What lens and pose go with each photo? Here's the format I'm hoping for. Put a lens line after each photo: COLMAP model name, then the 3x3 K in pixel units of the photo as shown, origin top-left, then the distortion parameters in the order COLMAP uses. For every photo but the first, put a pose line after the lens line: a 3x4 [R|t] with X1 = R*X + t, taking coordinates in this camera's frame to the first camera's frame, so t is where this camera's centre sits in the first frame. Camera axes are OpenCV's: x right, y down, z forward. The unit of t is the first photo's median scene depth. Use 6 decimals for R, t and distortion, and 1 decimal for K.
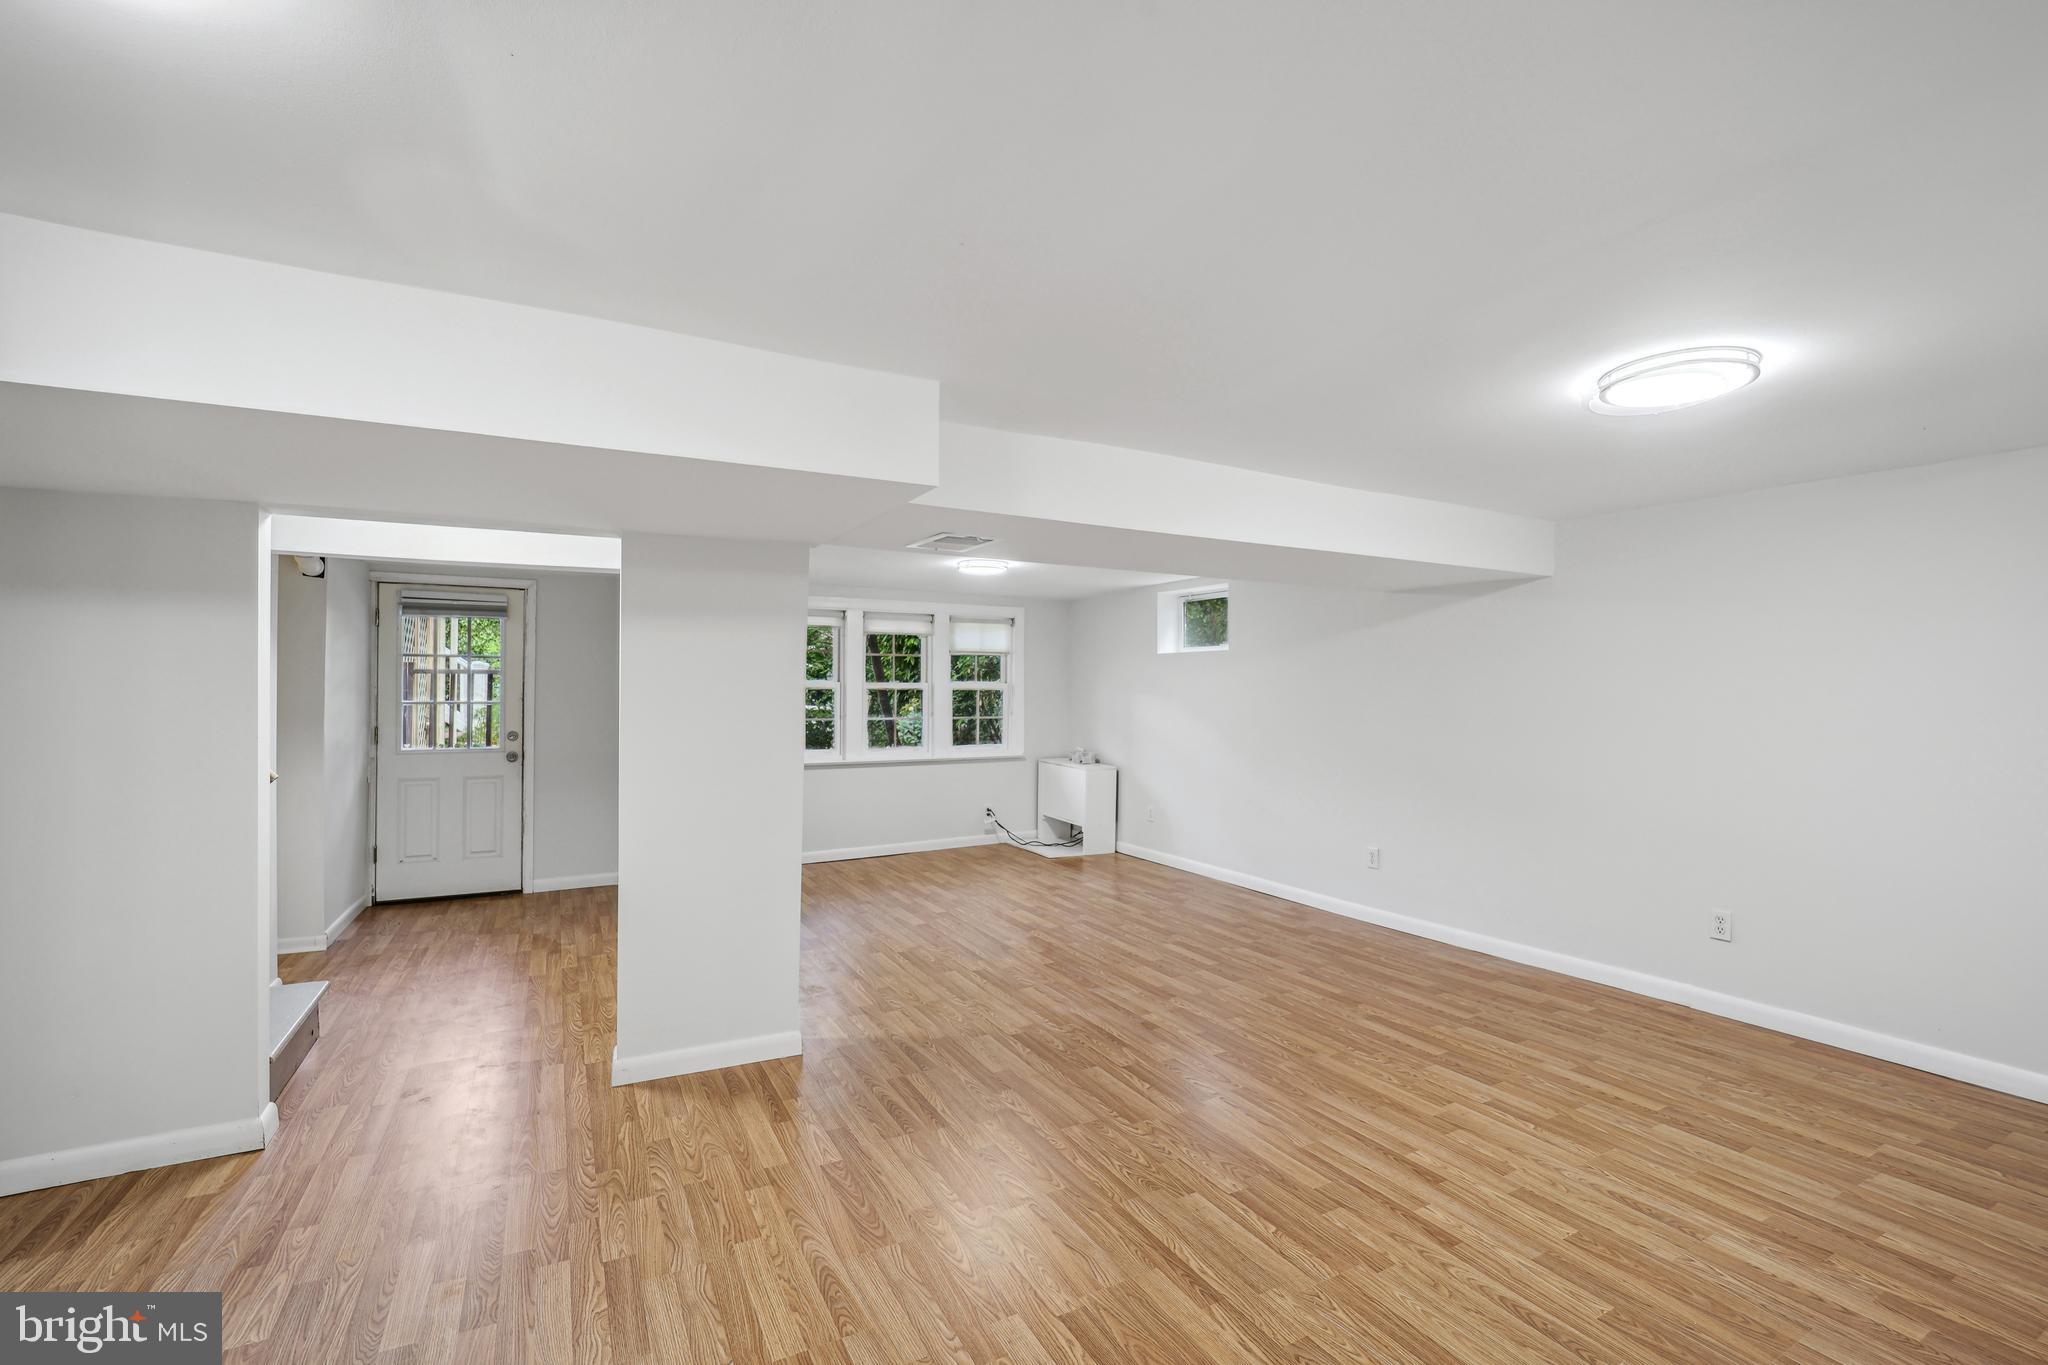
lens RADIAL K [[859.1, 0, 1022.9], [0, 859.1, 686.5], [0, 0, 1]] dist [-0.009750, -0.000765]
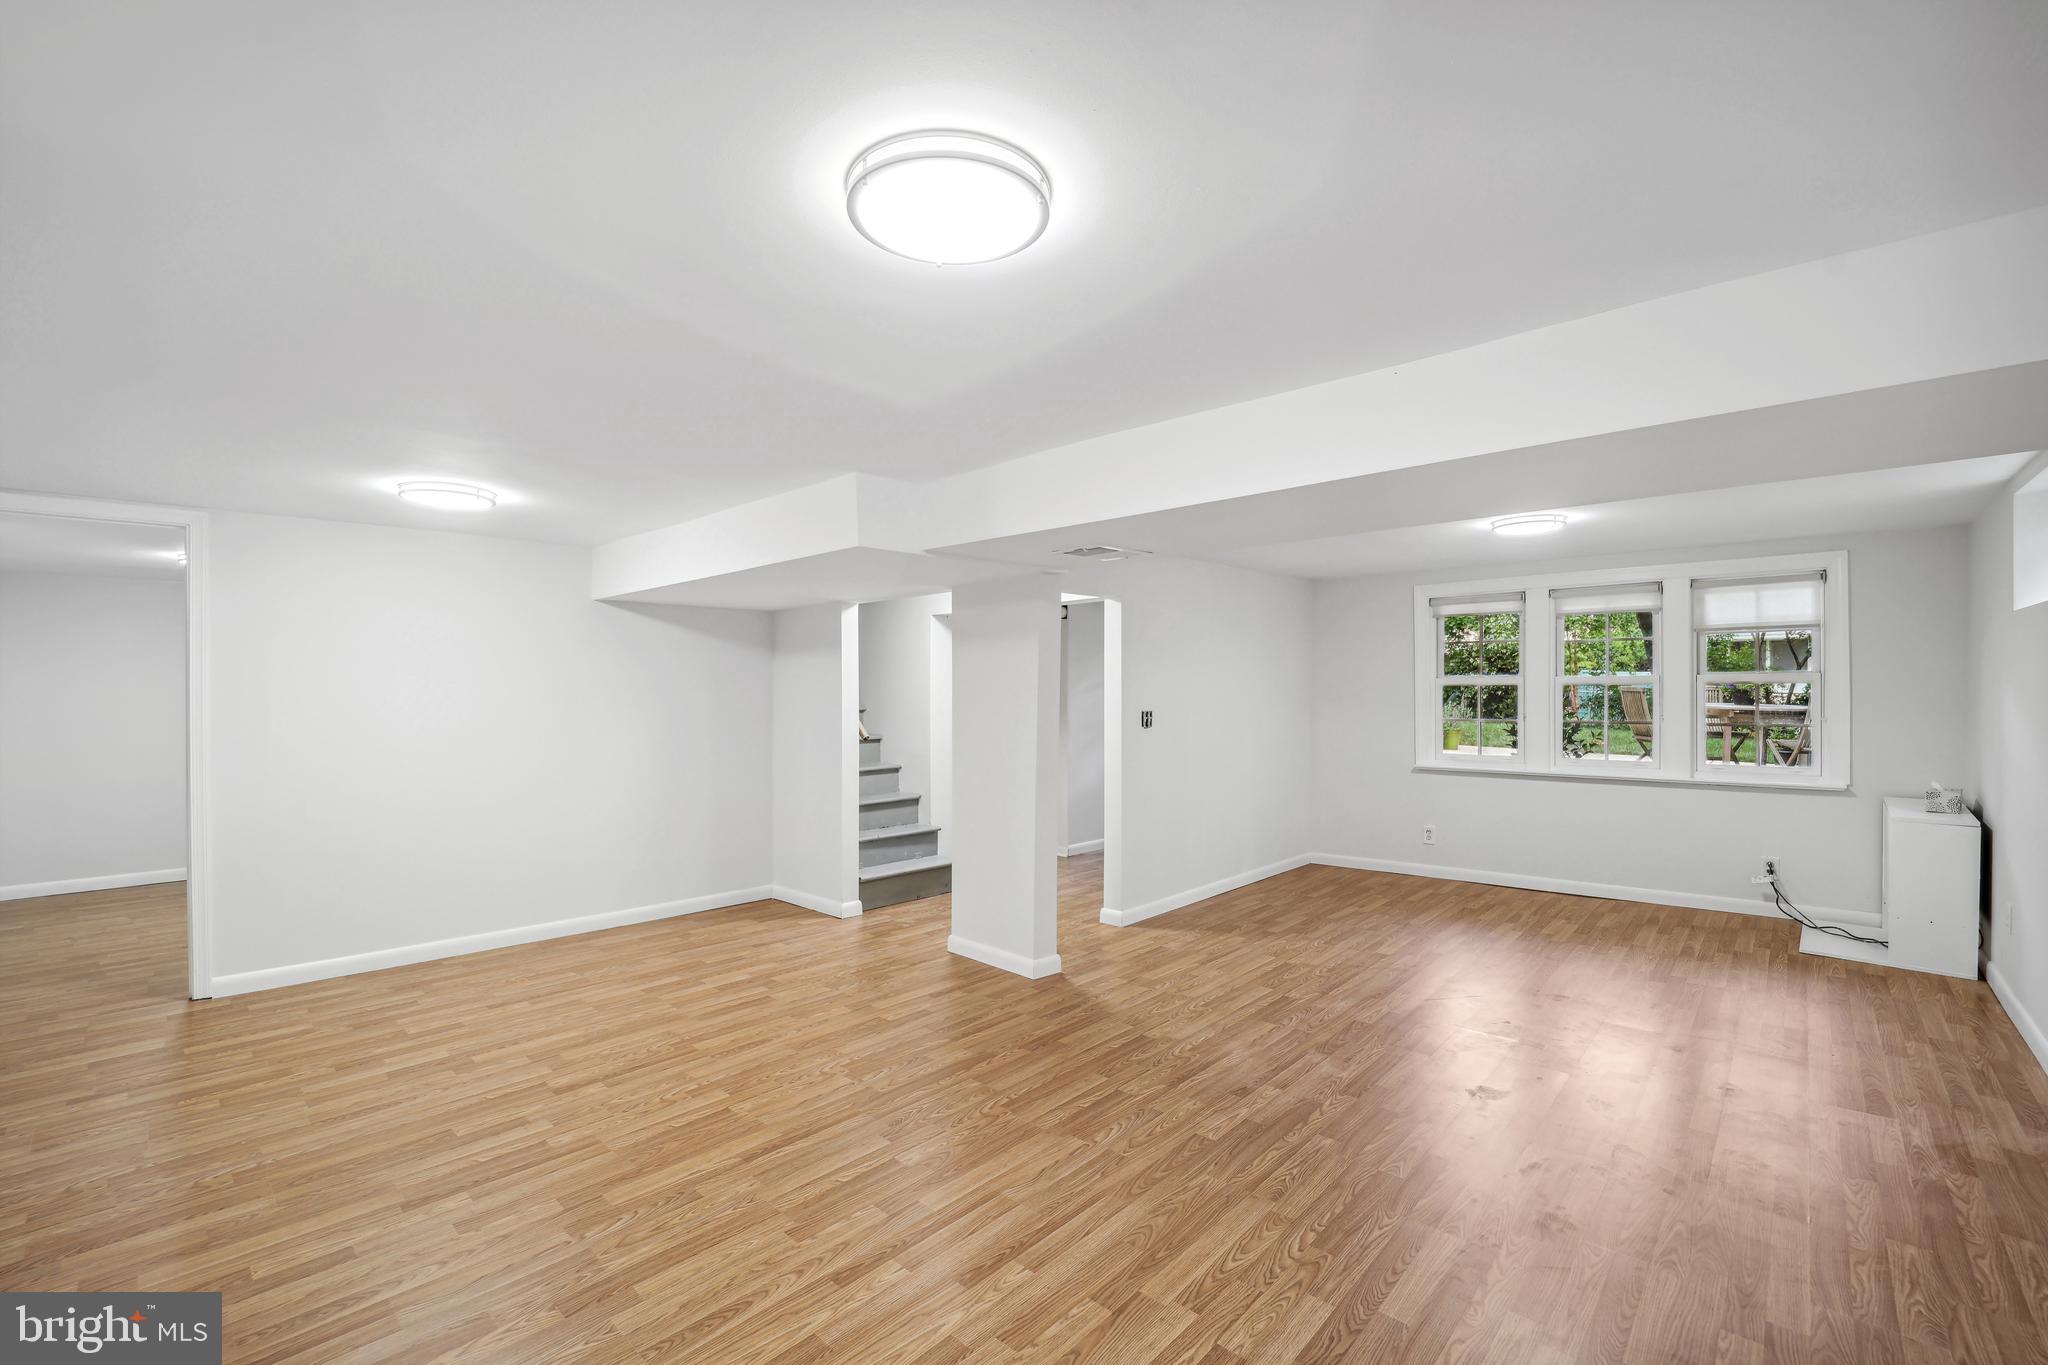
lens RADIAL K [[859.1, 0, 1024.7], [0, 859.1, 694.0], [0, 0, 1]] dist [-0.009750, -0.000765]
pose [[0.322842, -0.002639, -0.946449, 0.804069], [0.017847, 0.999835, 0.003300, -0.001269], [0.946285, -0.017957, 0.322836, 0.490678]]
